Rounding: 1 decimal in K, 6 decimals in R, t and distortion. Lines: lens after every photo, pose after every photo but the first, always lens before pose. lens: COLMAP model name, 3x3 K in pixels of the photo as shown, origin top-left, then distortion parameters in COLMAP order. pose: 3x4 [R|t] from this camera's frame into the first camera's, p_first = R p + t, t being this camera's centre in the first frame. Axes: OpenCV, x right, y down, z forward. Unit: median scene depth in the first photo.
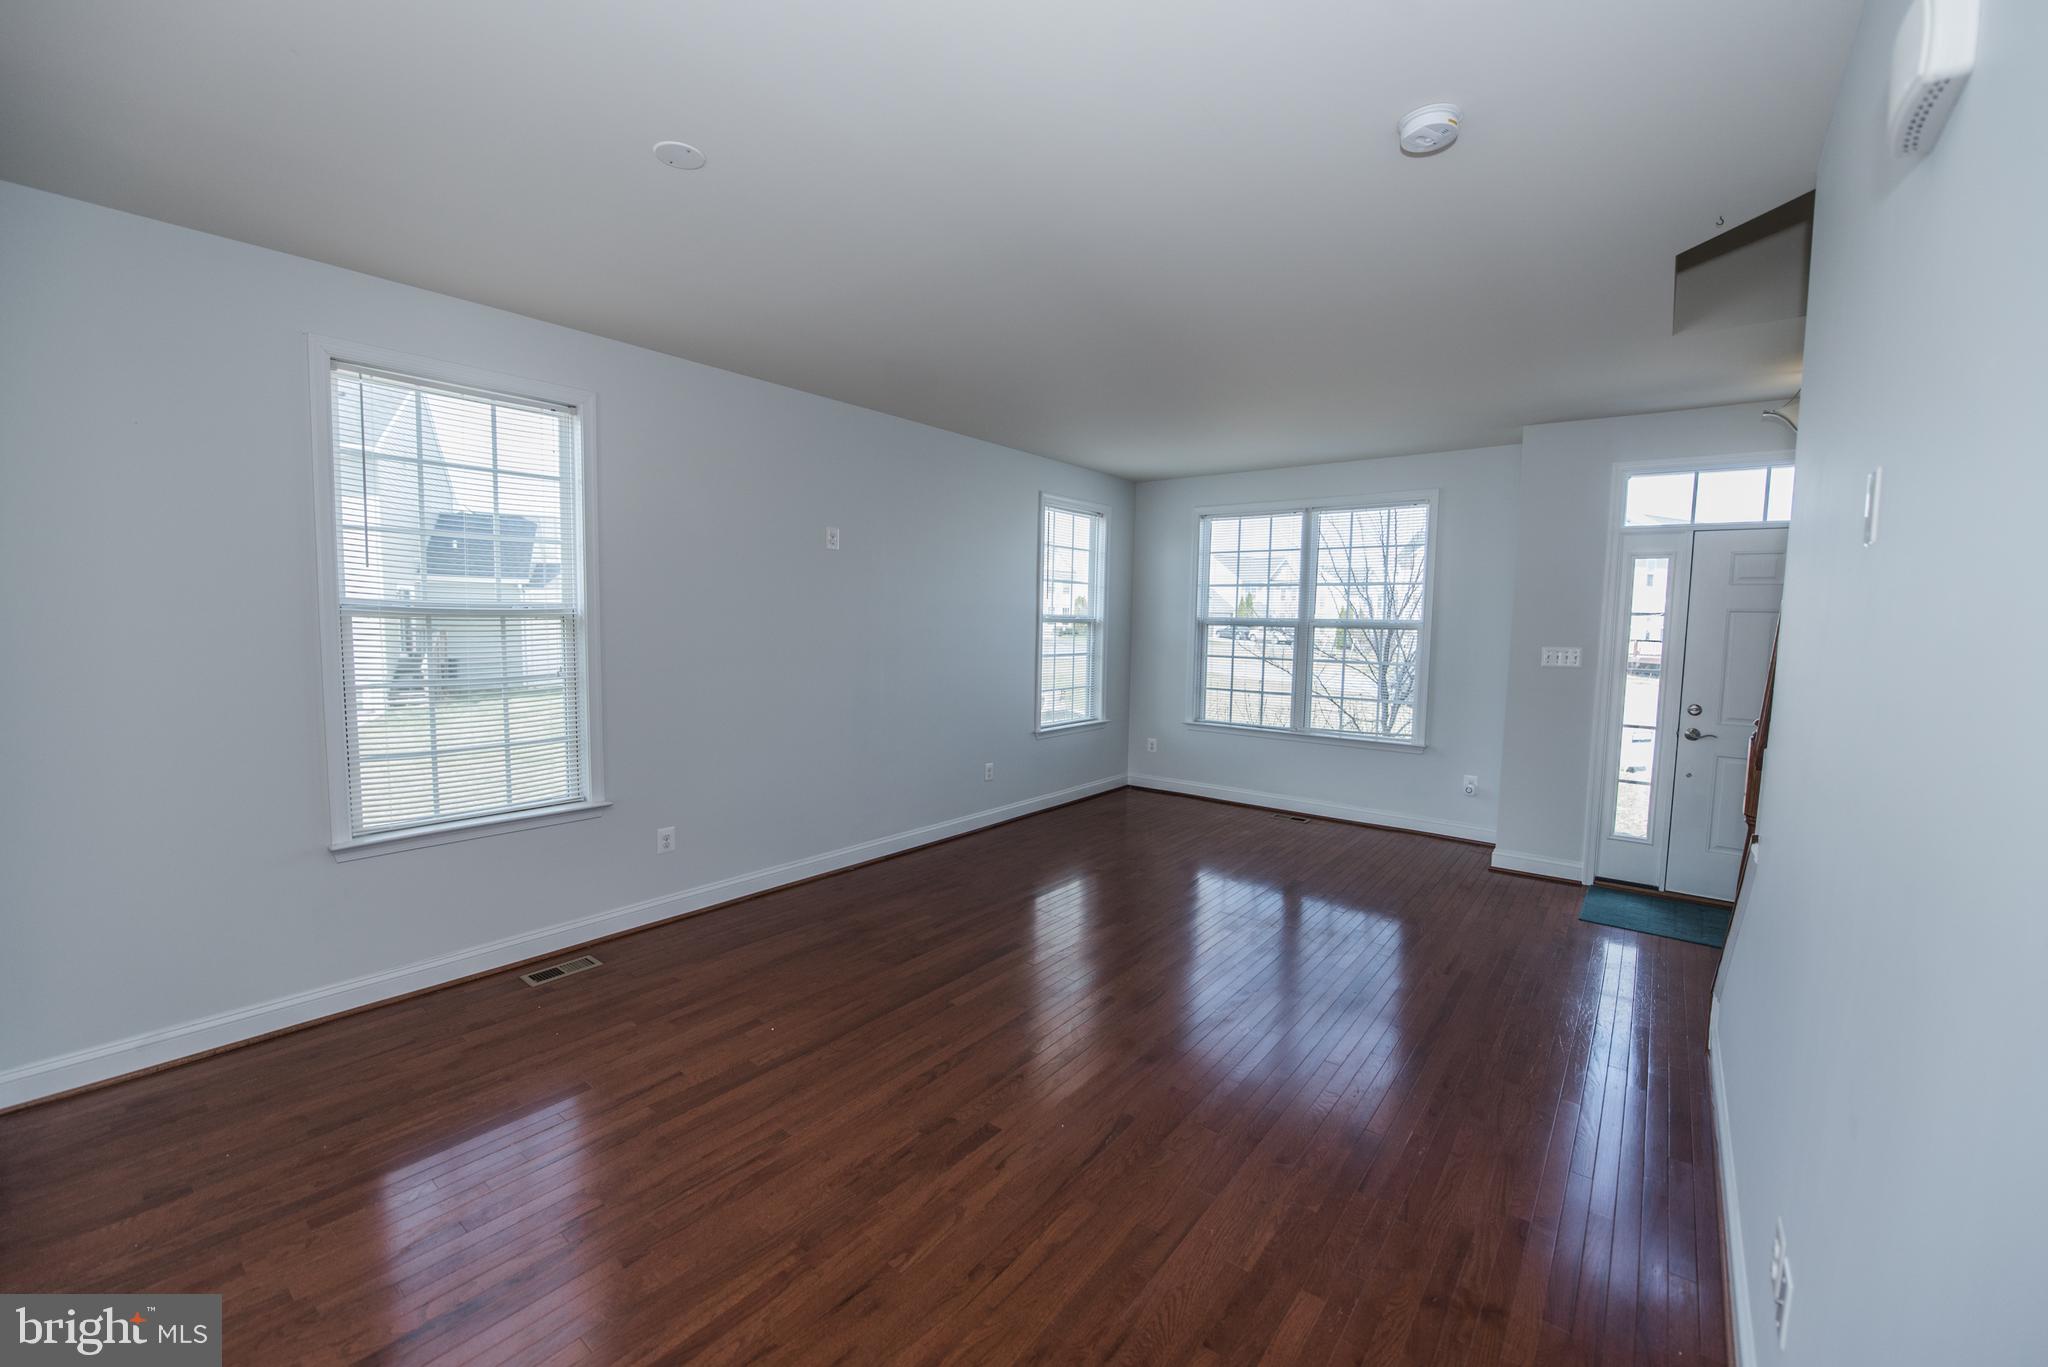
lens RADIAL K [[827.1, 0, 1024.0], [0, 827.1, 683.5], [0, 0, 1]] dist [-0.011584, -0.000008]
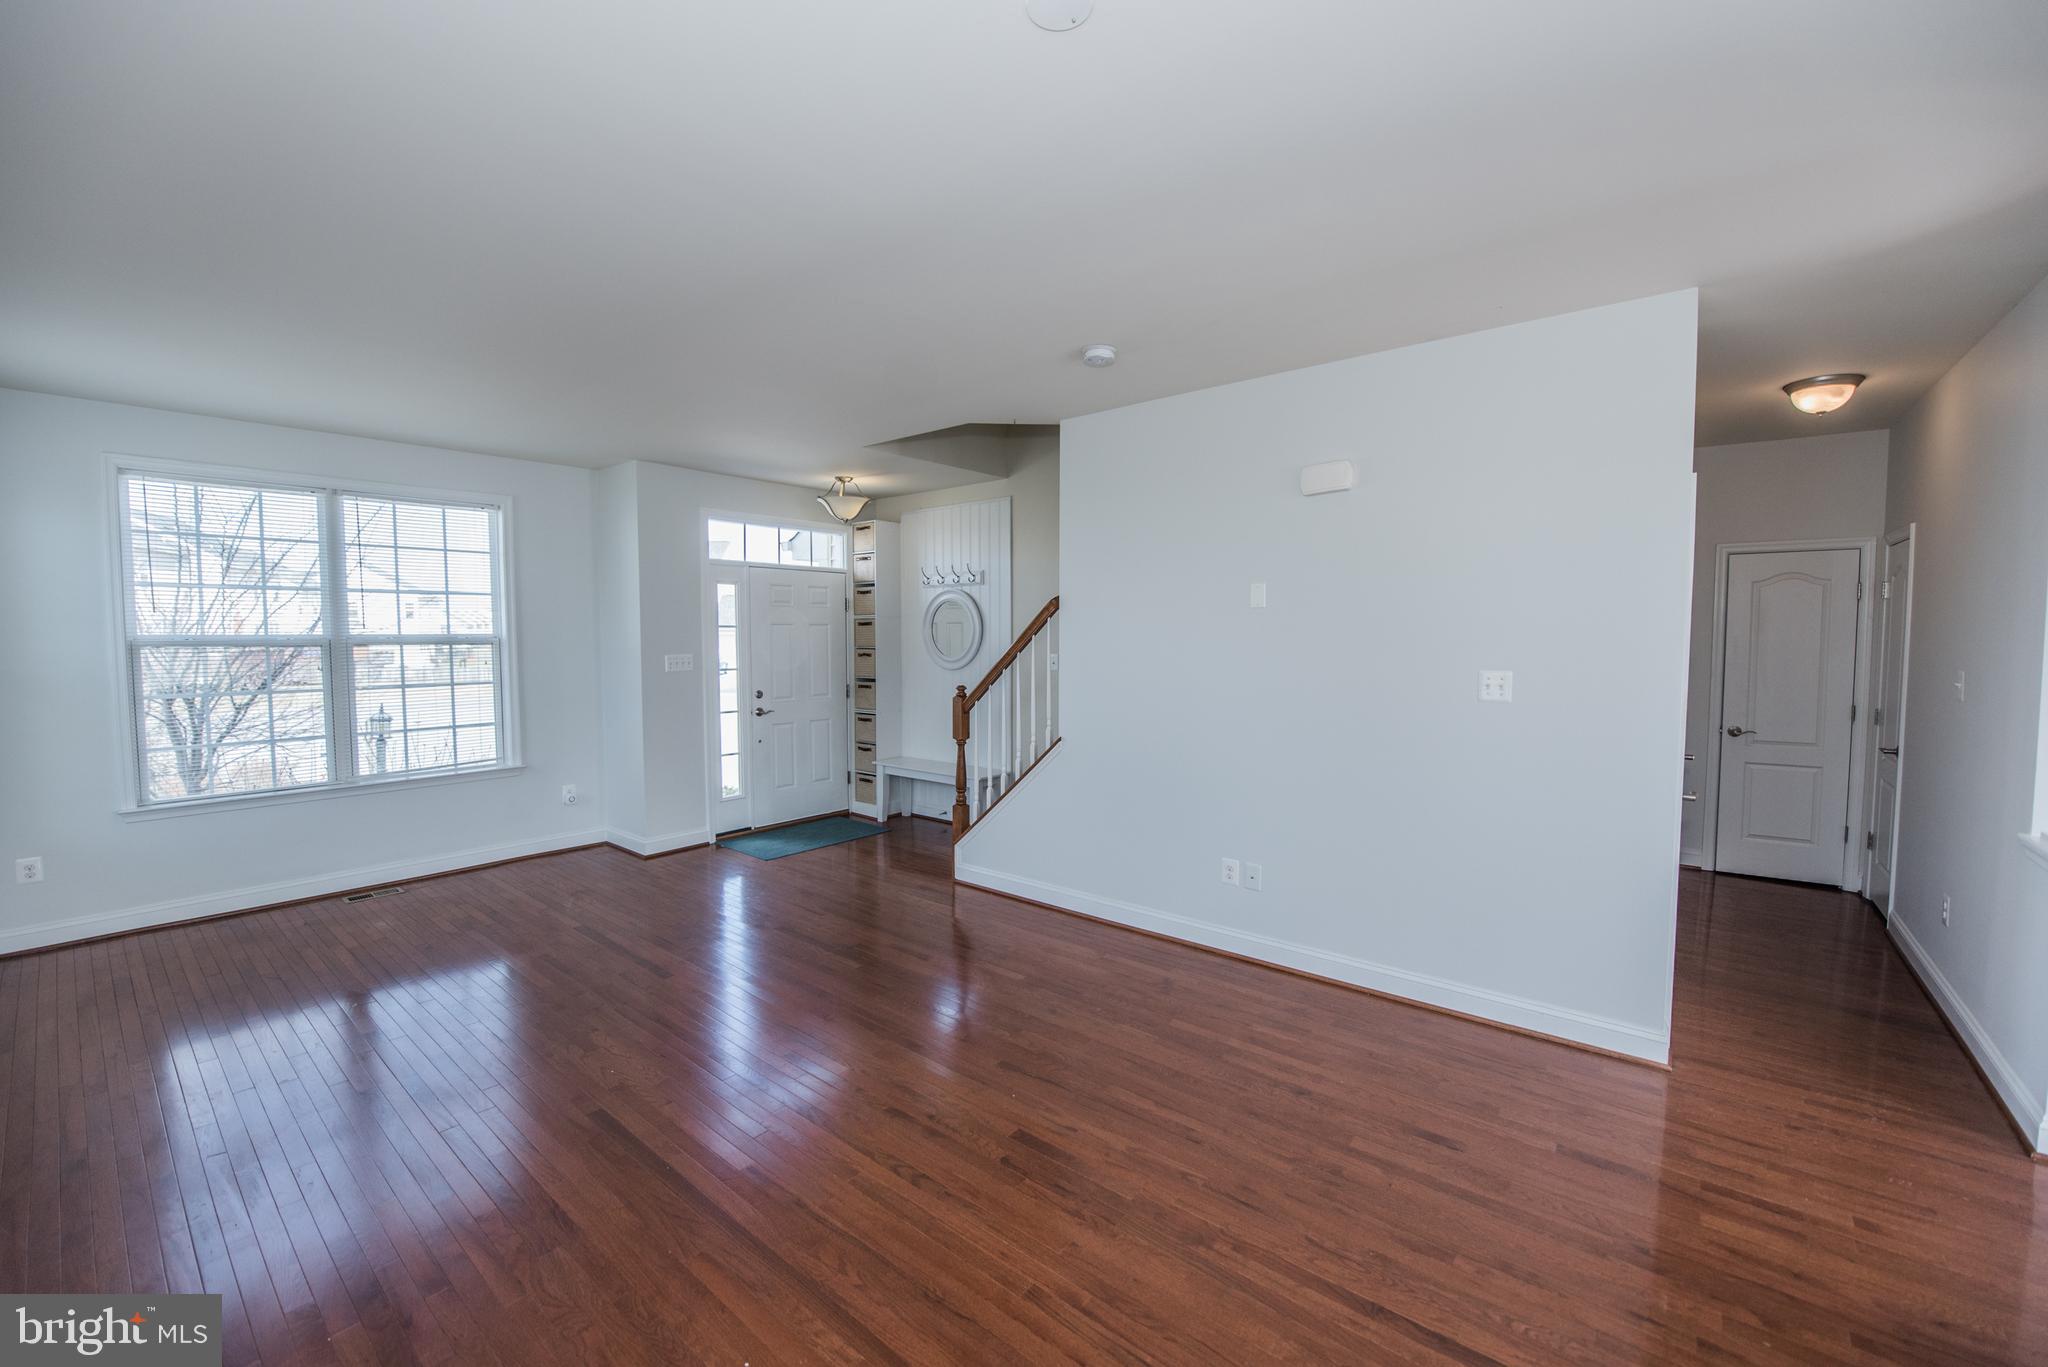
lens RADIAL K [[814.6, 0, 1024.0], [0, 814.6, 683.5], [0, 0, 1]] dist [-0.007545, -0.000042]
pose [[0.020535, -0.079727, 0.996605, -0.529919], [0.081428, 0.993637, 0.077811, -0.054851], [-0.996468, 0.079554, 0.026897, 0.479923]]
